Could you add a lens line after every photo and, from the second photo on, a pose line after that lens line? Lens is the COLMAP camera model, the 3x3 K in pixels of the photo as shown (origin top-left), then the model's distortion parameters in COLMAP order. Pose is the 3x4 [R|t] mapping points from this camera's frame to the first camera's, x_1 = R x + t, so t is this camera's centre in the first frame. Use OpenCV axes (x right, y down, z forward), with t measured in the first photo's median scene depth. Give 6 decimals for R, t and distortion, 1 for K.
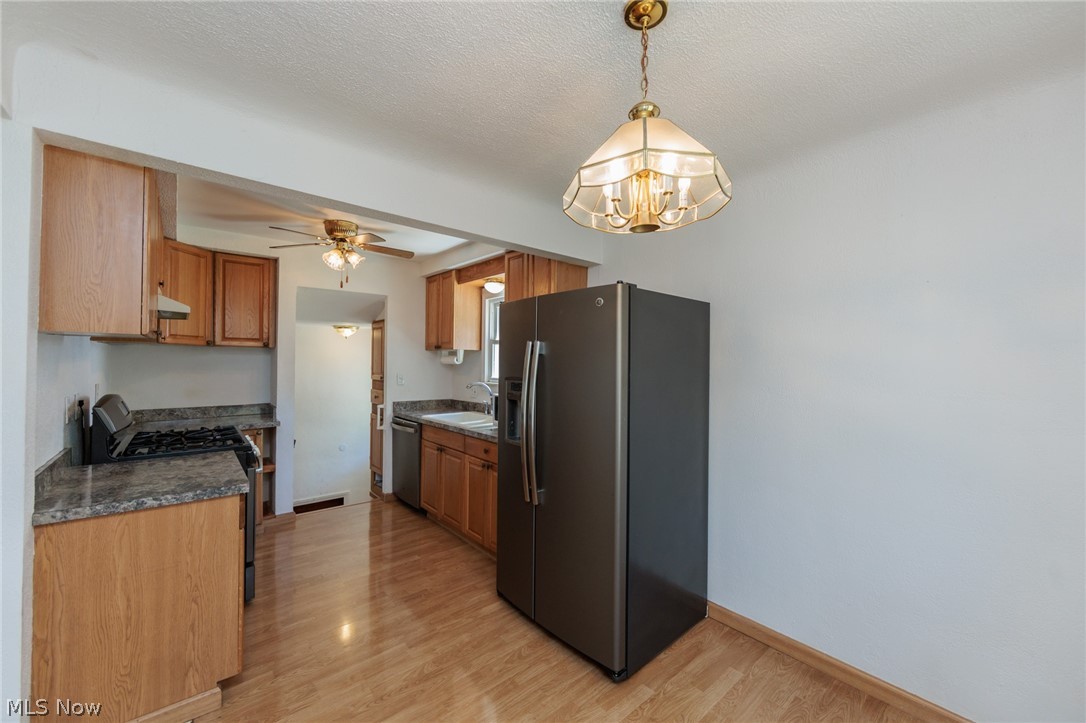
lens RADIAL K [[423.4, 0, 543.9], [0, 423.4, 360.6], [0, 0, 1]] dist [-0.003302, 0.000025]
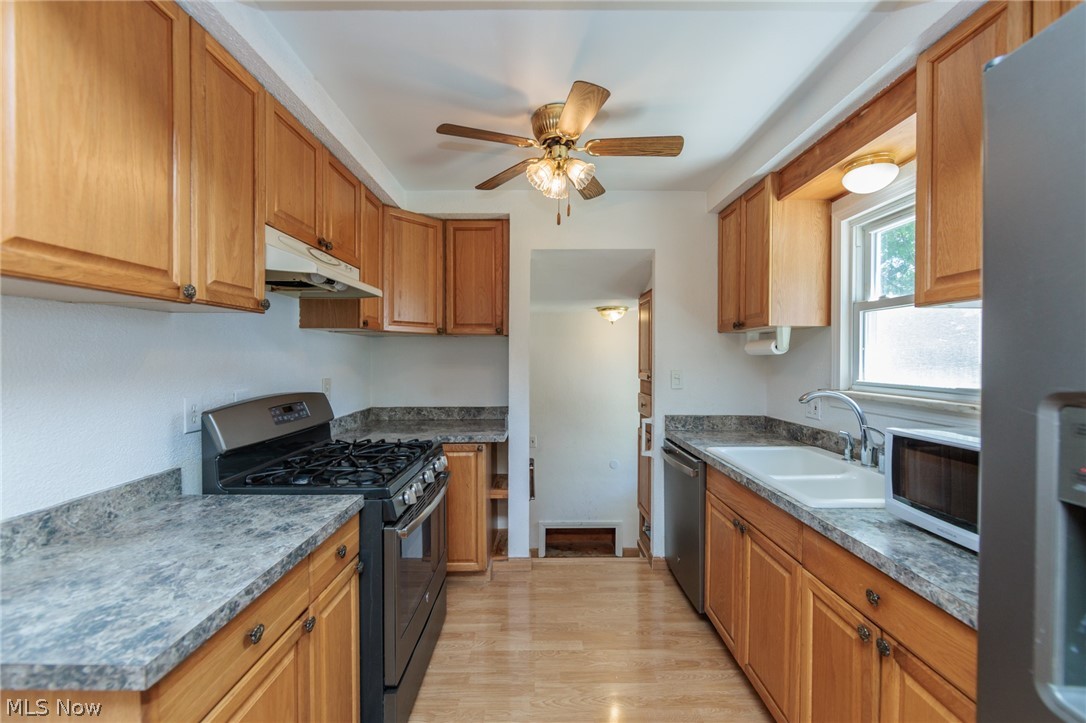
lens RADIAL K [[423.4, 0, 543.9], [0, 423.4, 360.6], [0, 0, 1]] dist [-0.003302, 0.000025]
pose [[0.763442, -0.005377, -0.645854, -0.088050], [0.008805, 0.999959, 0.002083, 0.013177], [0.645816, -0.007277, 0.763458, 0.417332]]
